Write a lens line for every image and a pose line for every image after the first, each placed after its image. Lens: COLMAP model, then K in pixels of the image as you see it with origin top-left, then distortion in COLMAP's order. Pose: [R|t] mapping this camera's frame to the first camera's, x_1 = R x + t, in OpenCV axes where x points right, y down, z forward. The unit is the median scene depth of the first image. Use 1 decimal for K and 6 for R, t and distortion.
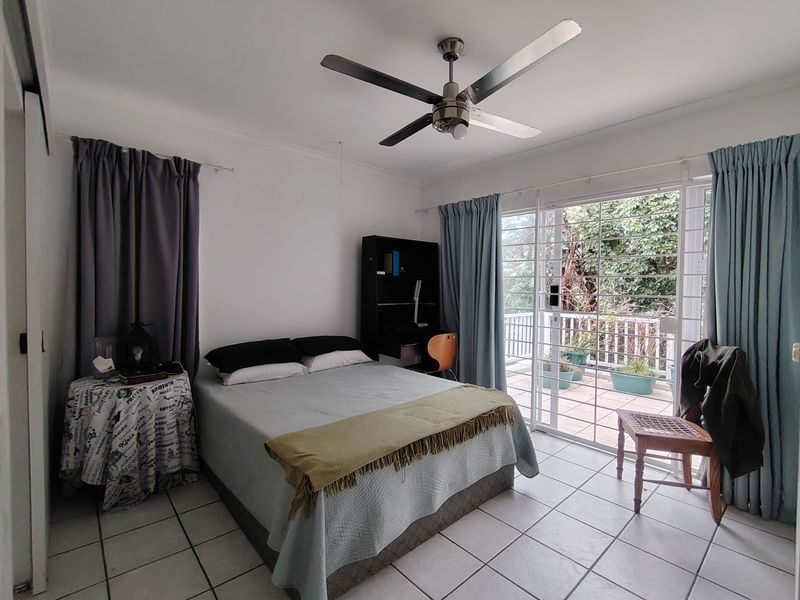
lens RADIAL K [[372.3, 0, 397.9], [0, 372.3, 296.2], [0, 0, 1]] dist [-0.002268, -0.000682]
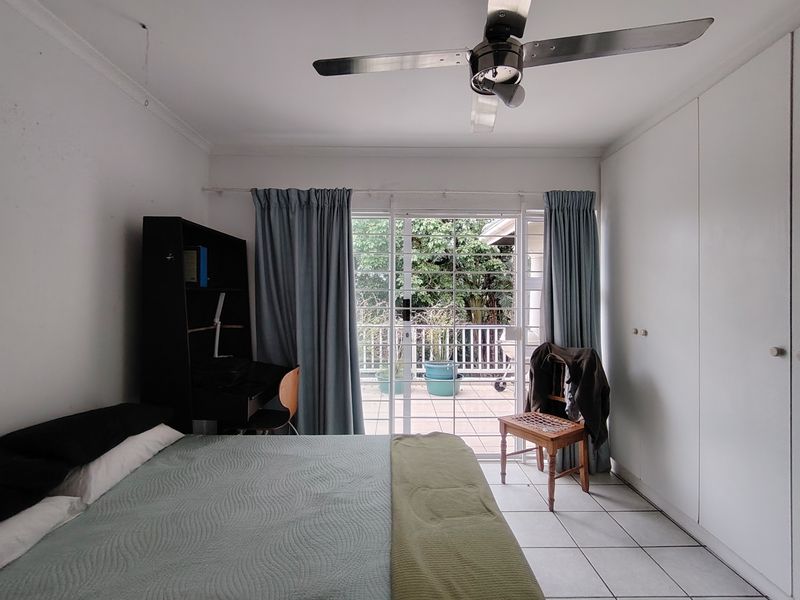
lens RADIAL K [[372.3, 0, 397.9], [0, 372.3, 296.2], [0, 0, 1]] dist [-0.002268, -0.000682]
pose [[0.657332, -0.011377, 0.753515, -0.284918], [0.025430, 0.999651, -0.007092, -0.028700], [-0.753171, 0.023824, 0.657393, 0.377690]]
